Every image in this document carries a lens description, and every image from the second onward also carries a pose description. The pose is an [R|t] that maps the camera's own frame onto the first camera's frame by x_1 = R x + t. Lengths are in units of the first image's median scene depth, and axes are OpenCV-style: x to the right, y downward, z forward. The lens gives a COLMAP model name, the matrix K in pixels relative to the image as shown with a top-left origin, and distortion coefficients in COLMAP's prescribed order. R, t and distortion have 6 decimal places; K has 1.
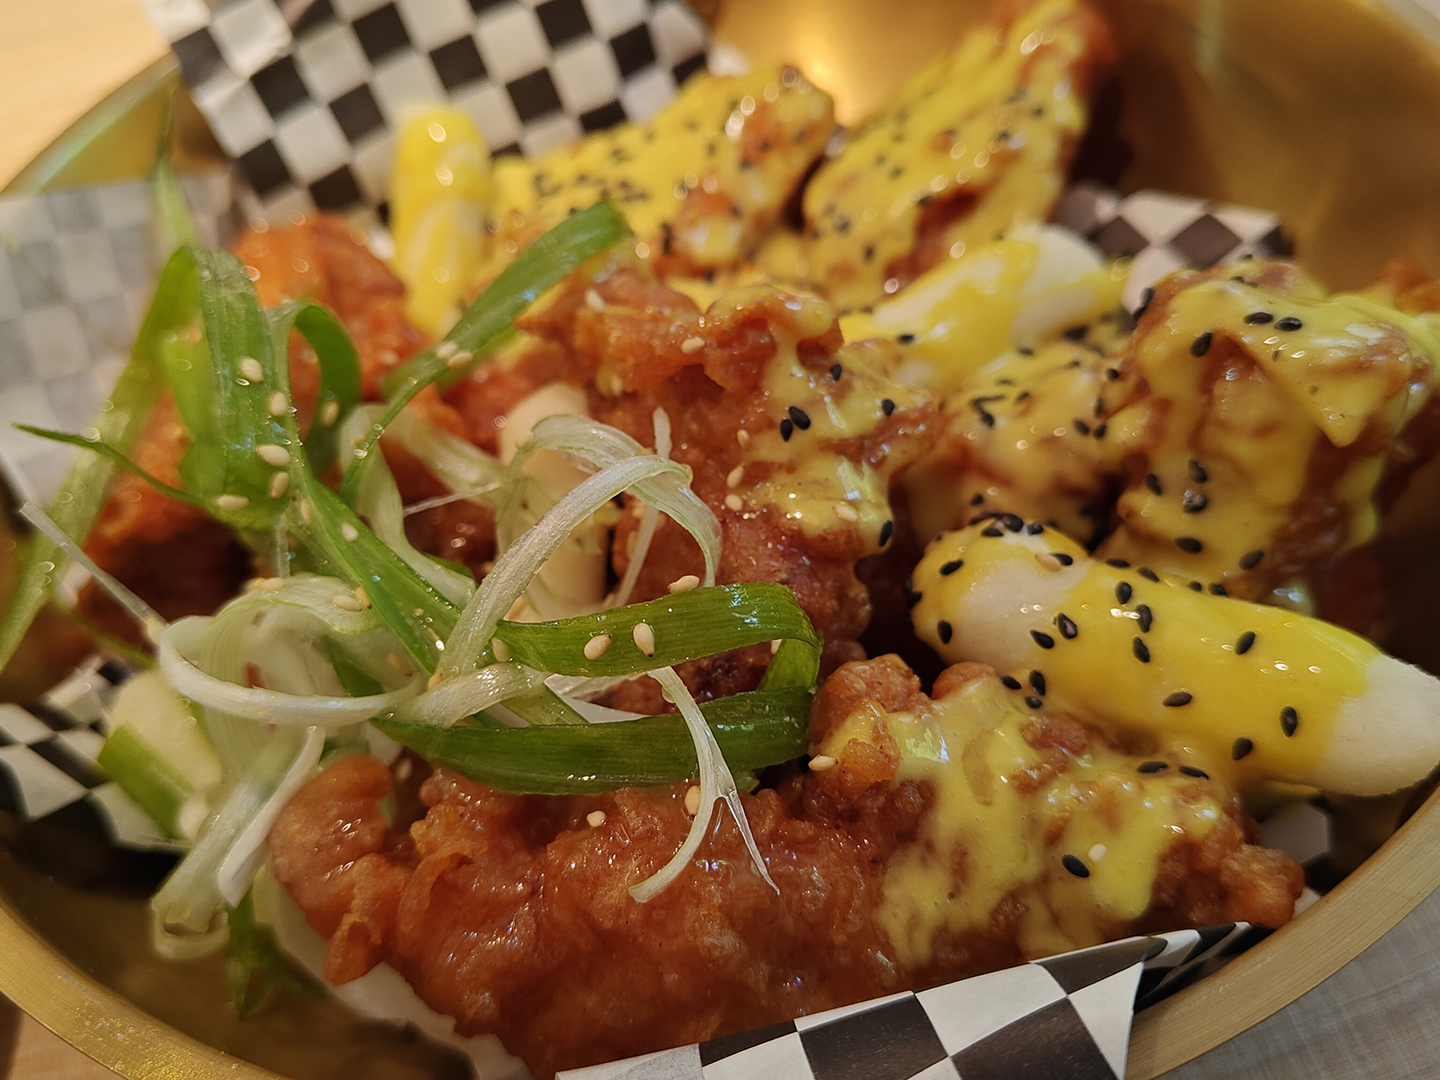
lens RADIAL K [[1427.4, 0, 718.9], [0, 1427.4, 557.9], [0, 0, 1]] dist [0.020988, -0.201784]
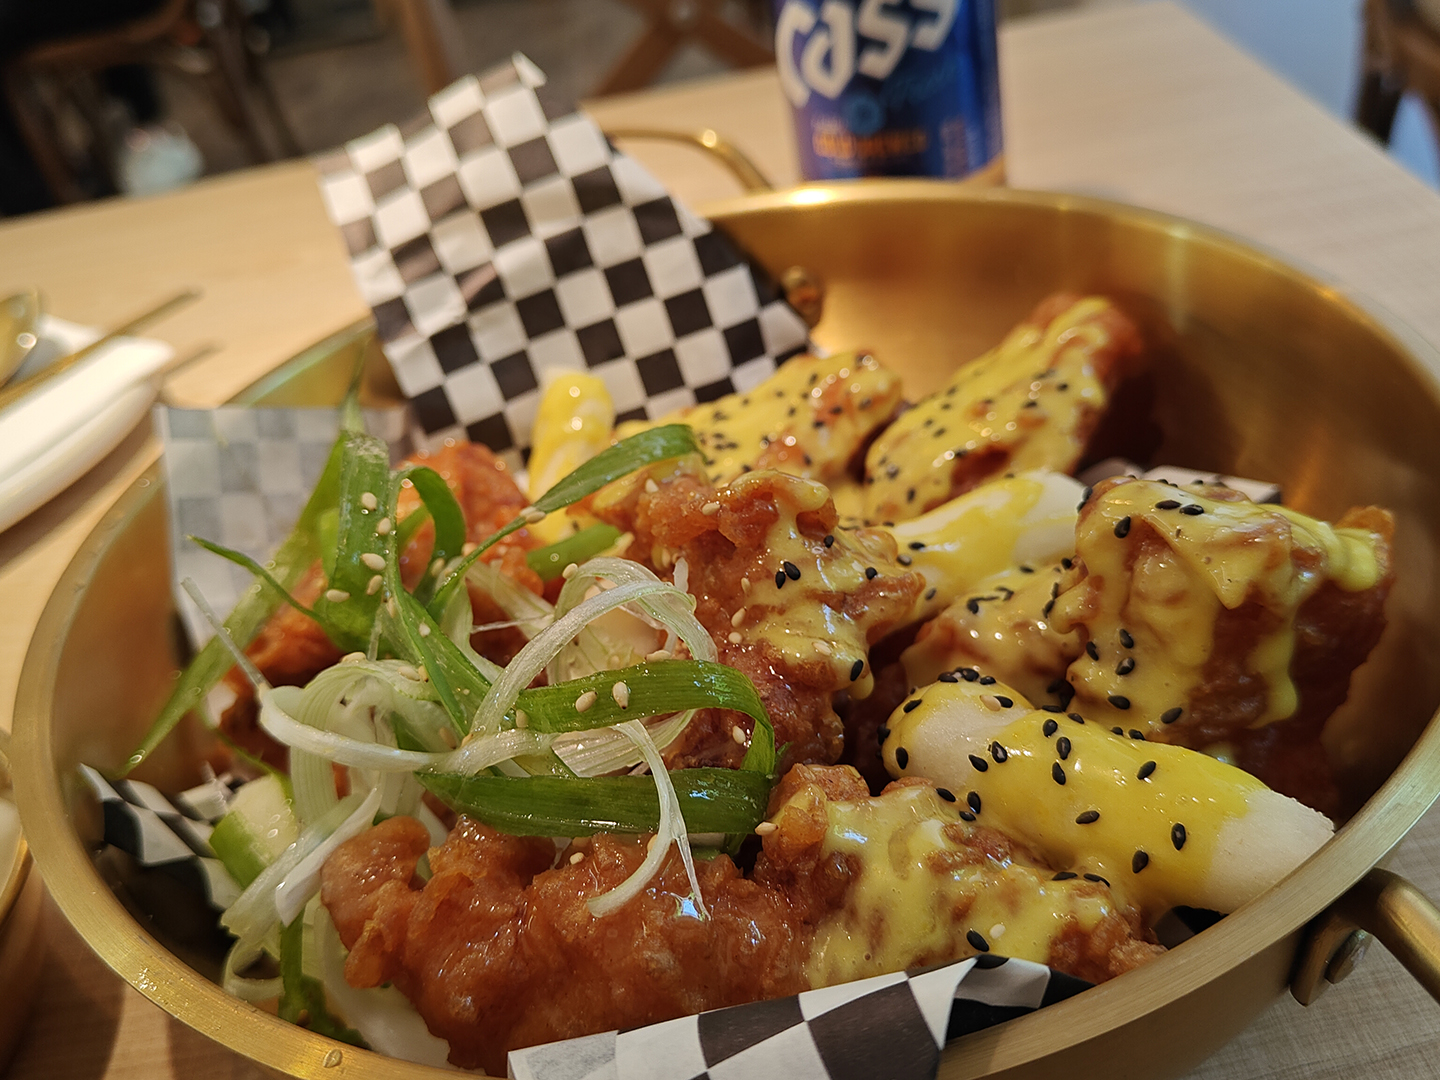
lens RADIAL K [[1427.4, 0, 718.9], [0, 1427.4, 557.9], [0, 0, 1]] dist [0.020988, -0.201784]
pose [[0.987625, 0.063997, -0.143184, 0.172646], [-0.098149, 0.964289, -0.245995, 0.202675], [0.122328, 0.257004, 0.958637, -0.190622]]
